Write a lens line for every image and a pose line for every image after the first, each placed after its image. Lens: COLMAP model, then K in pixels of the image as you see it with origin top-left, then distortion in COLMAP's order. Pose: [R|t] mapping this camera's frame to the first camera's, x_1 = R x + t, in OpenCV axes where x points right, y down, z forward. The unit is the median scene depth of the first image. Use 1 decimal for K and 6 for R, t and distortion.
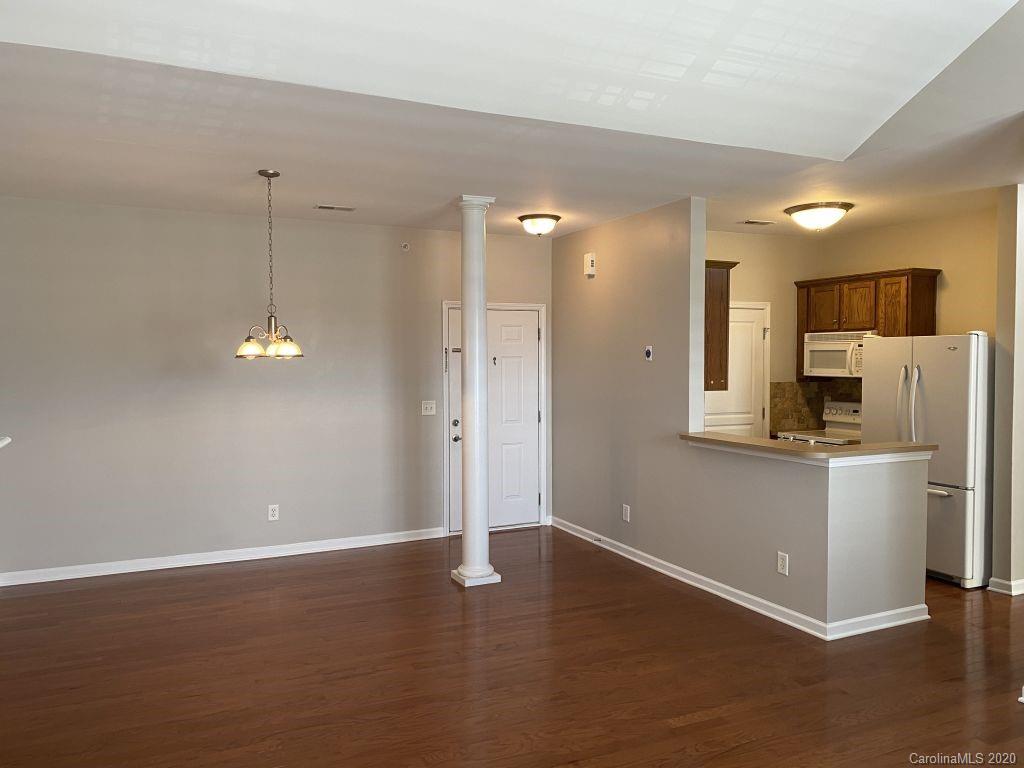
lens RADIAL K [[786.3, 0, 514.2], [0, 786.3, 389.6], [0, 0, 1]] dist [0.095641, -0.109433]
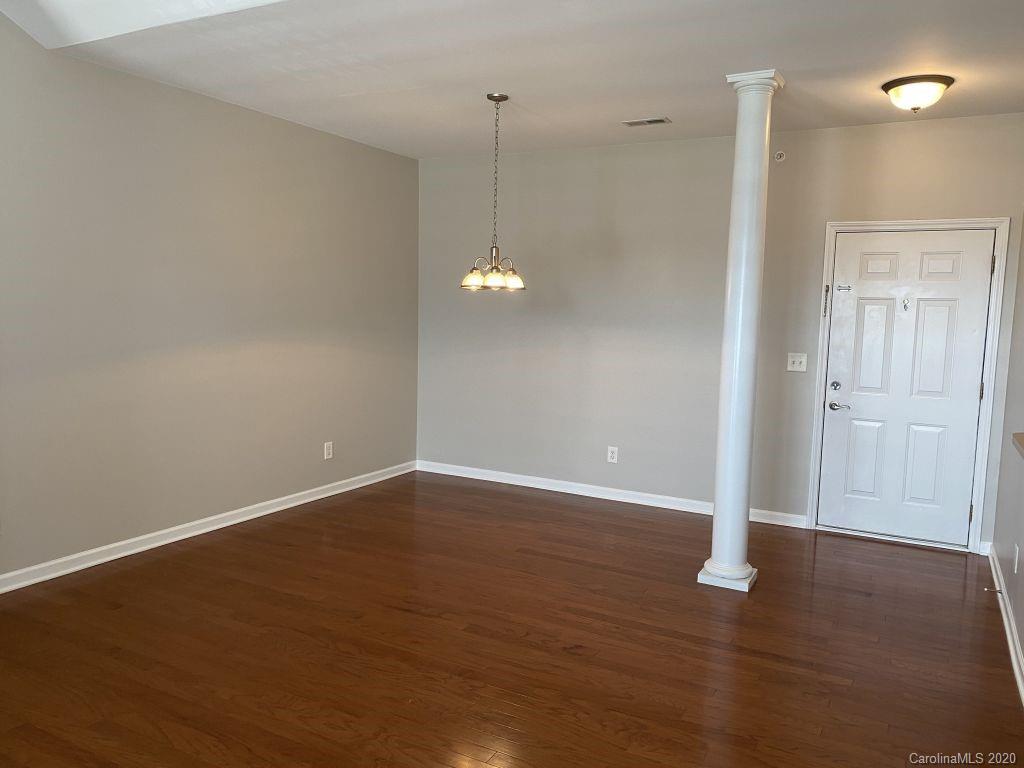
lens RADIAL K [[786.3, 0, 514.2], [0, 786.3, 389.6], [0, 0, 1]] dist [0.095641, -0.109433]
pose [[0.594224, 0.106775, -0.797181, 0.400154], [-0.059796, 0.994271, 0.088601, -0.003091], [0.802074, -0.004981, 0.597204, 0.337045]]
